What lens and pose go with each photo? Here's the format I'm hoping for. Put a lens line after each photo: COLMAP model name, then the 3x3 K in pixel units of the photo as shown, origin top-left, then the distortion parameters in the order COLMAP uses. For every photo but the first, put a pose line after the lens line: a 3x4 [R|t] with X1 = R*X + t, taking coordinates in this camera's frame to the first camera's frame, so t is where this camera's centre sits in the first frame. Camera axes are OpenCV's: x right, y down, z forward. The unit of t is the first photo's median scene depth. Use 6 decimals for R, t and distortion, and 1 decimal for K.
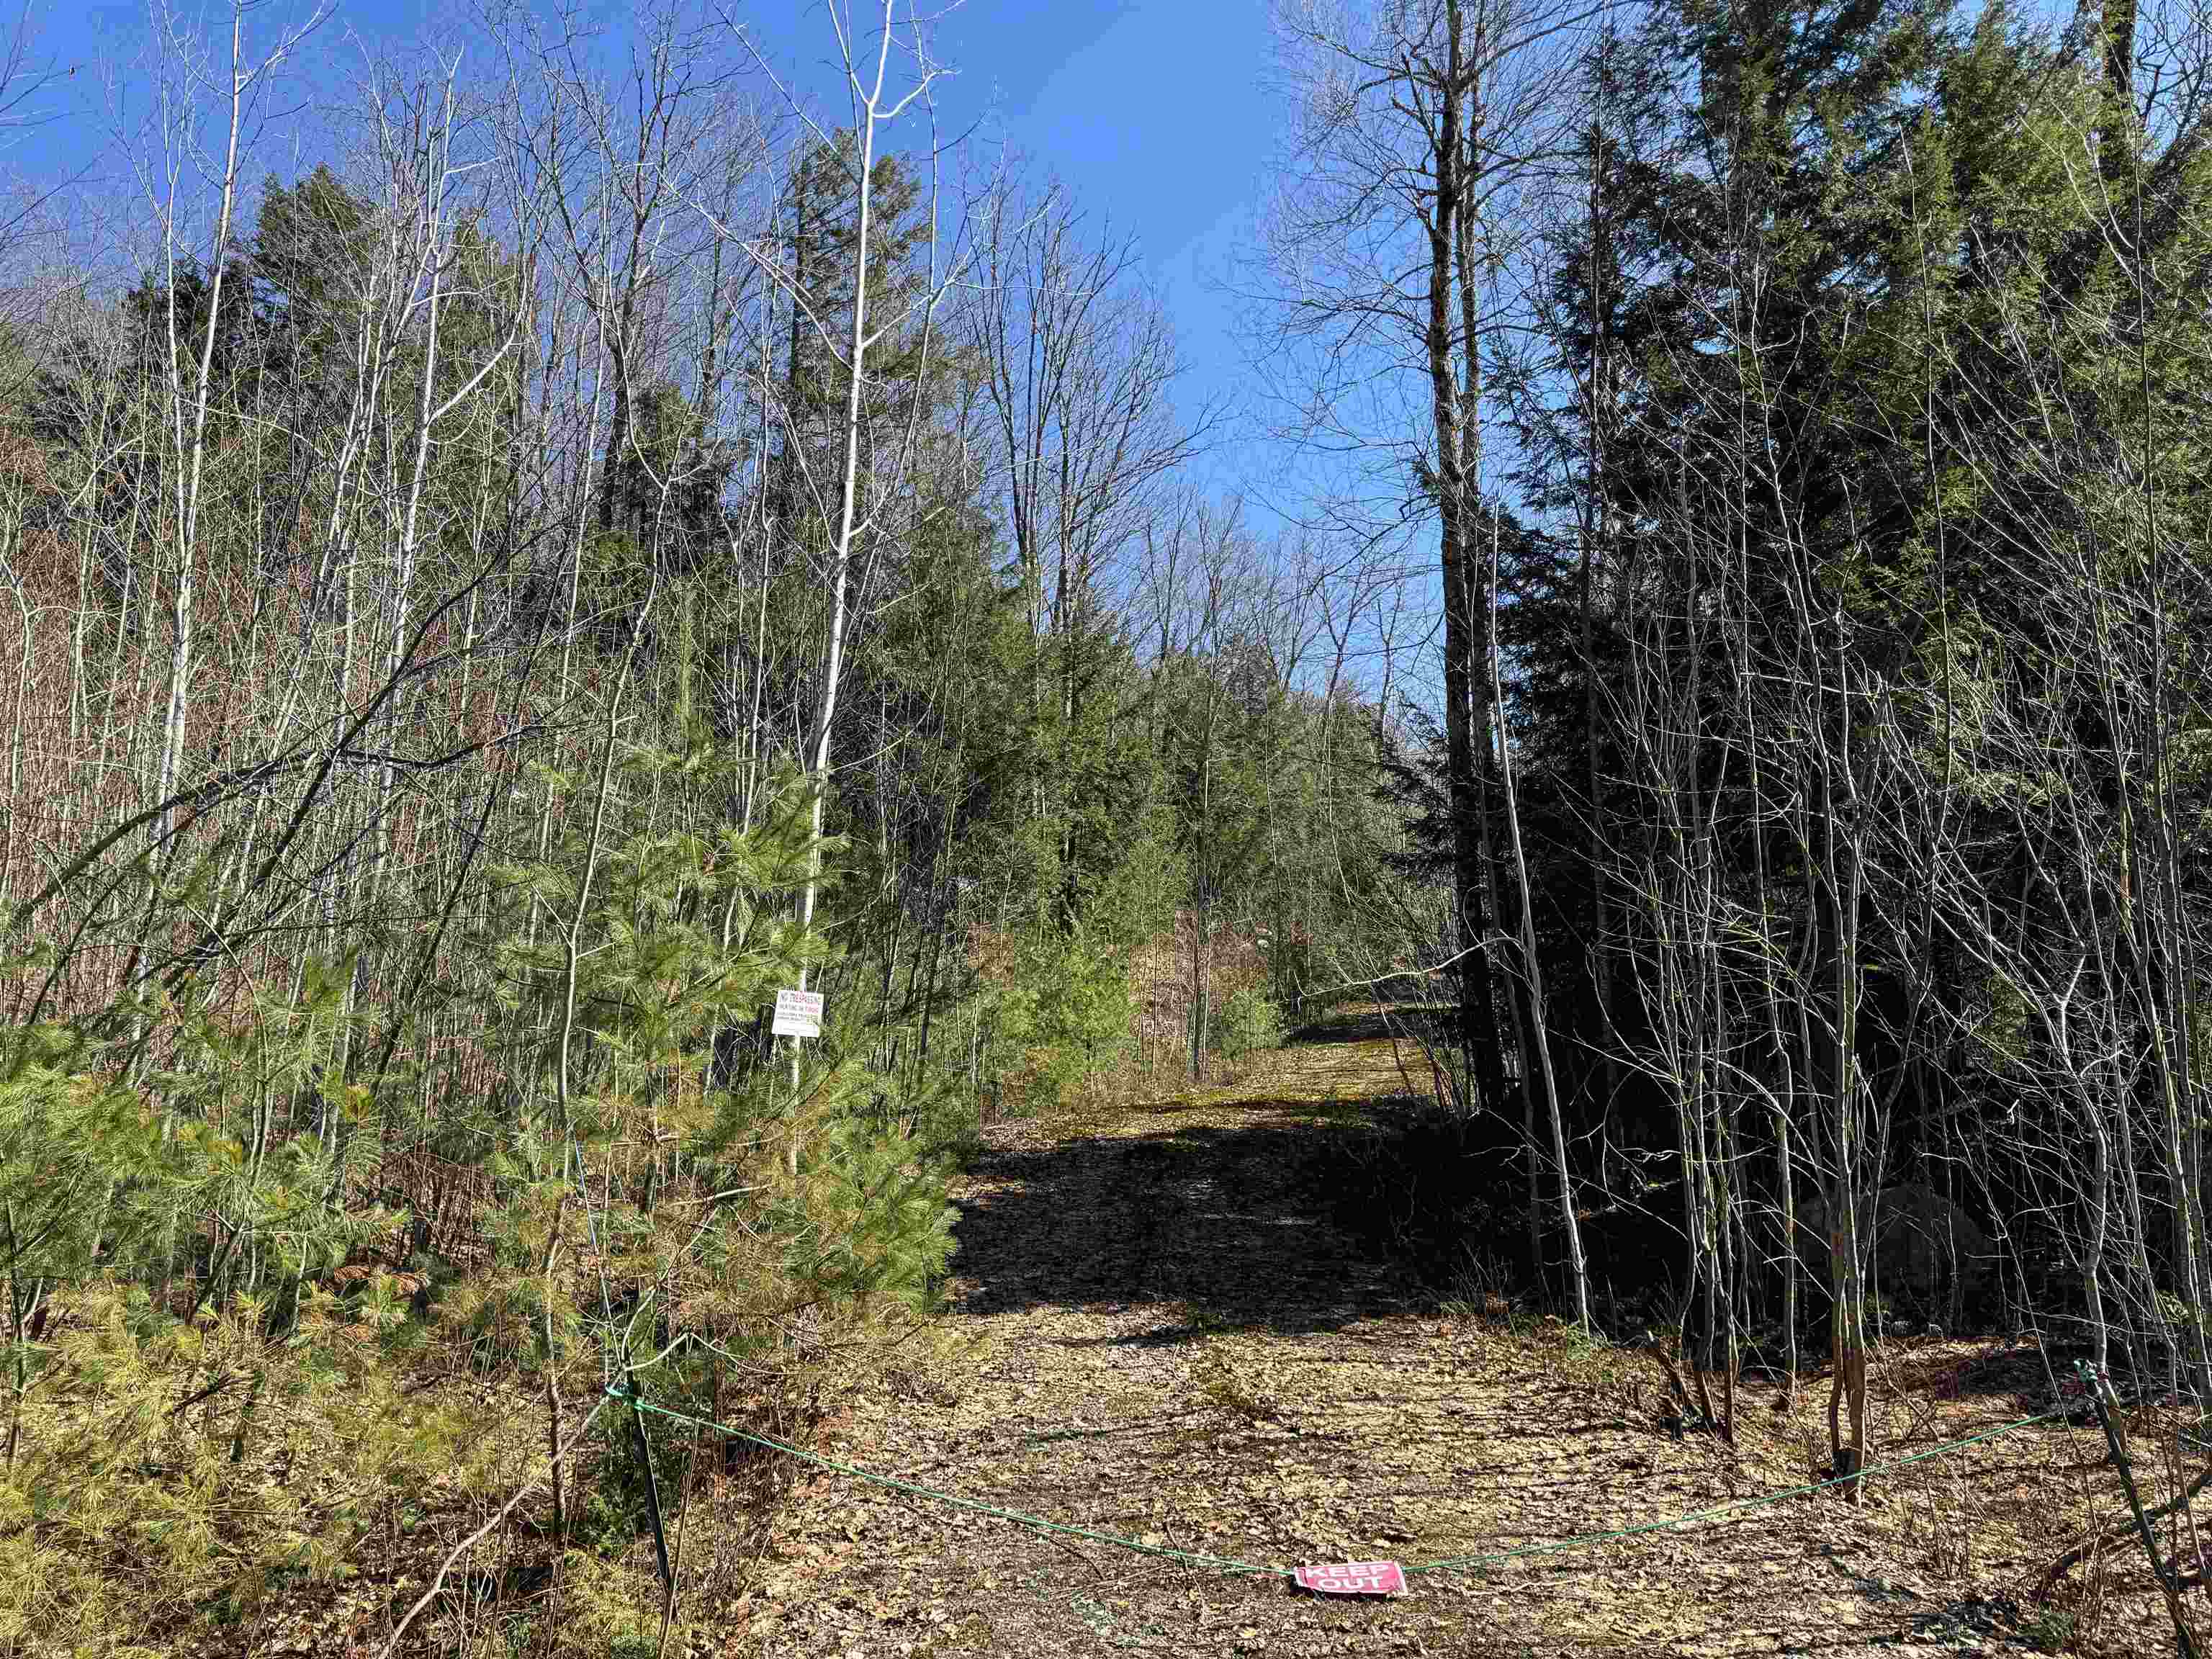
lens RADIAL K [[1563.4, 0, 1106.4], [0, 1563.4, 886.7], [0, 0, 1]] dist [0.039965, -0.047168]
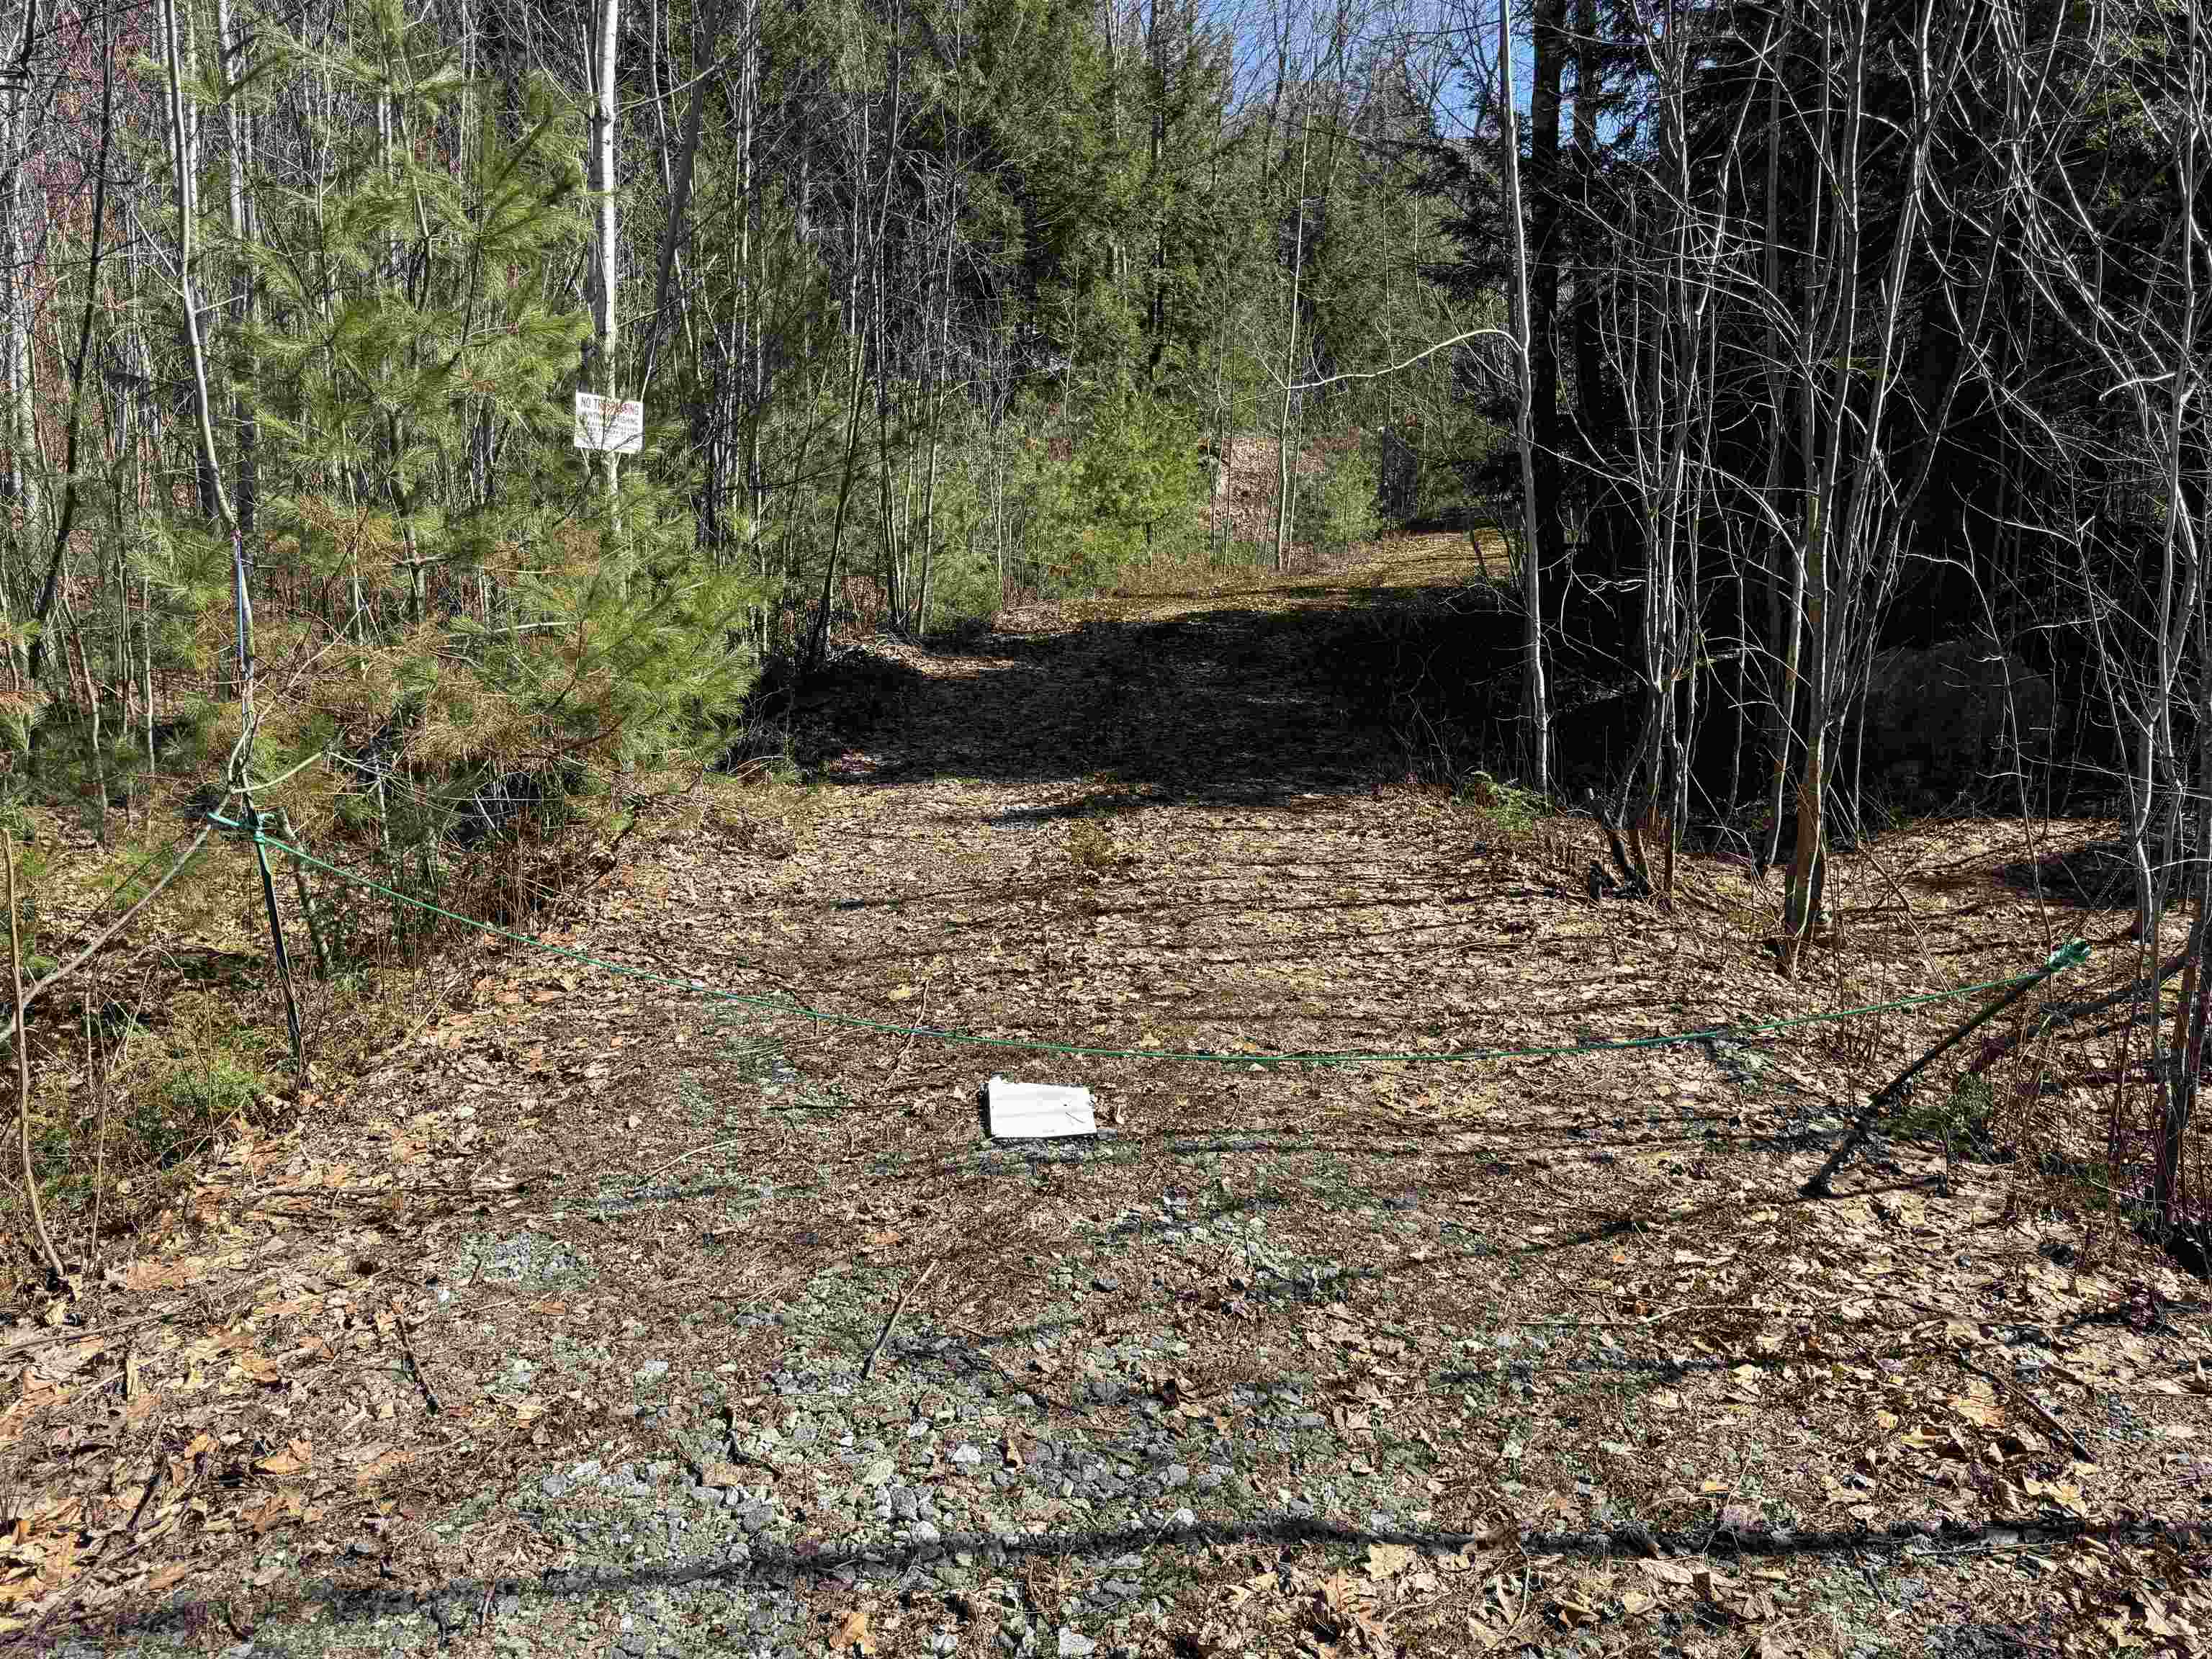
lens RADIAL K [[1563.4, 0, 1106.4], [0, 1563.4, 886.7], [0, 0, 1]] dist [0.039965, -0.047168]
pose [[0.996152, 0.018558, -0.085655, 0.076968], [0.008372, 0.952705, 0.303780, 0.033333], [0.087242, -0.303328, 0.948884, 0.080006]]
